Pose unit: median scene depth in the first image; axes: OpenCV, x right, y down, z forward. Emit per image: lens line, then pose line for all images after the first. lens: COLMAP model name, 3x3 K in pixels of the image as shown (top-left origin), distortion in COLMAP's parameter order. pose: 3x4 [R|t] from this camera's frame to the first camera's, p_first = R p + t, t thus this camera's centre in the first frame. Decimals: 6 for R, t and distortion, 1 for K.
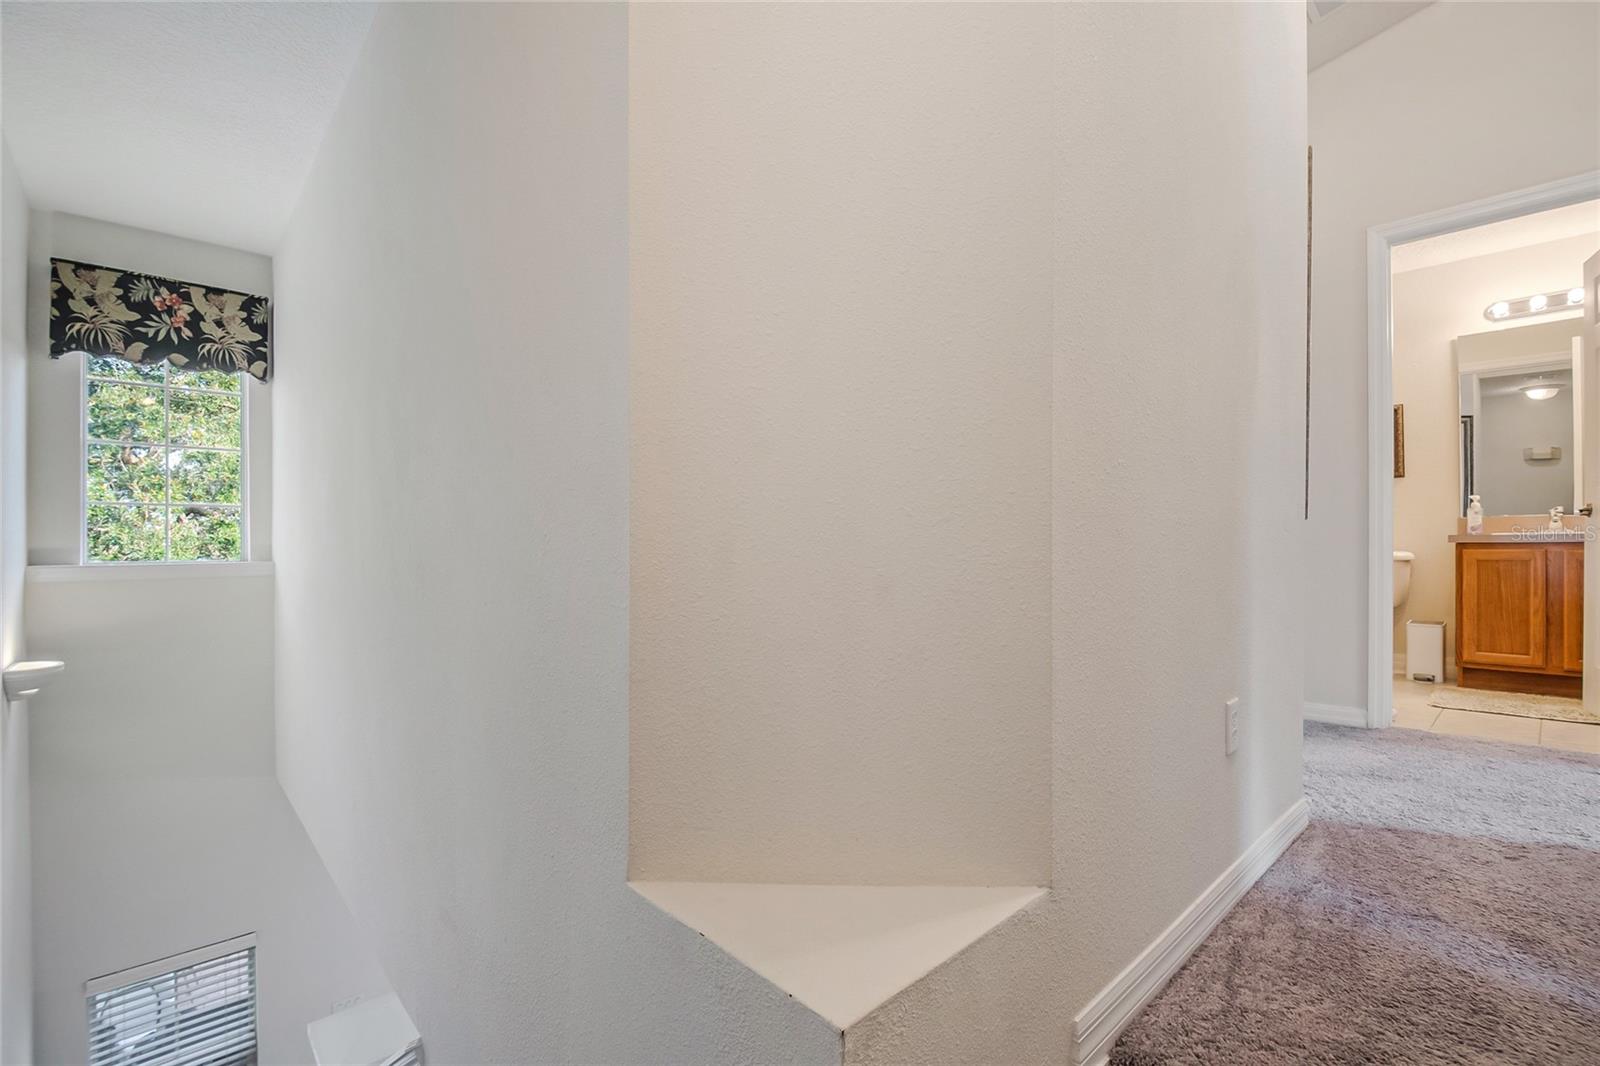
lens RADIAL K [[710.2, 0, 802.9], [0, 710.2, 556.0], [0, 0, 1]] dist [0.018357, -0.023570]
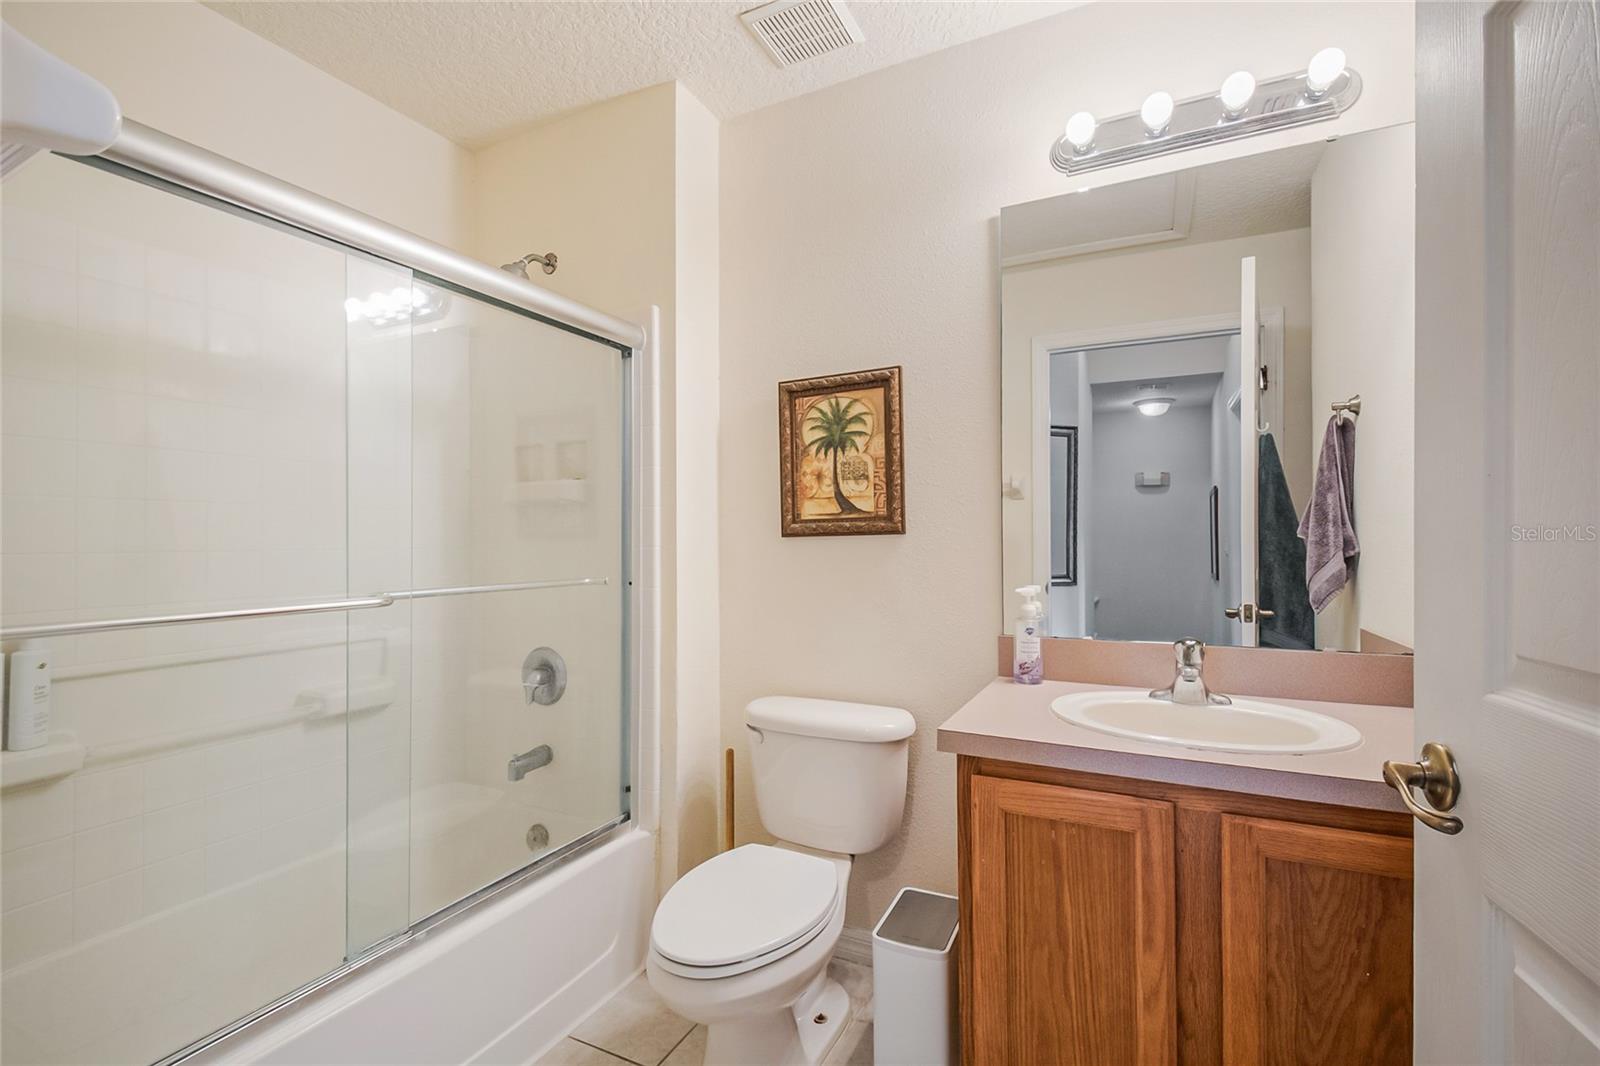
lens RADIAL K [[710.2, 0, 802.9], [0, 710.2, 556.0], [0, 0, 1]] dist [0.018357, -0.023570]
pose [[0.937047, -0.001855, 0.349199, 0.675034], [0.001587, 0.999998, 0.001052, -0.104801], [-0.349201, -0.000431, 0.937048, 0.650838]]
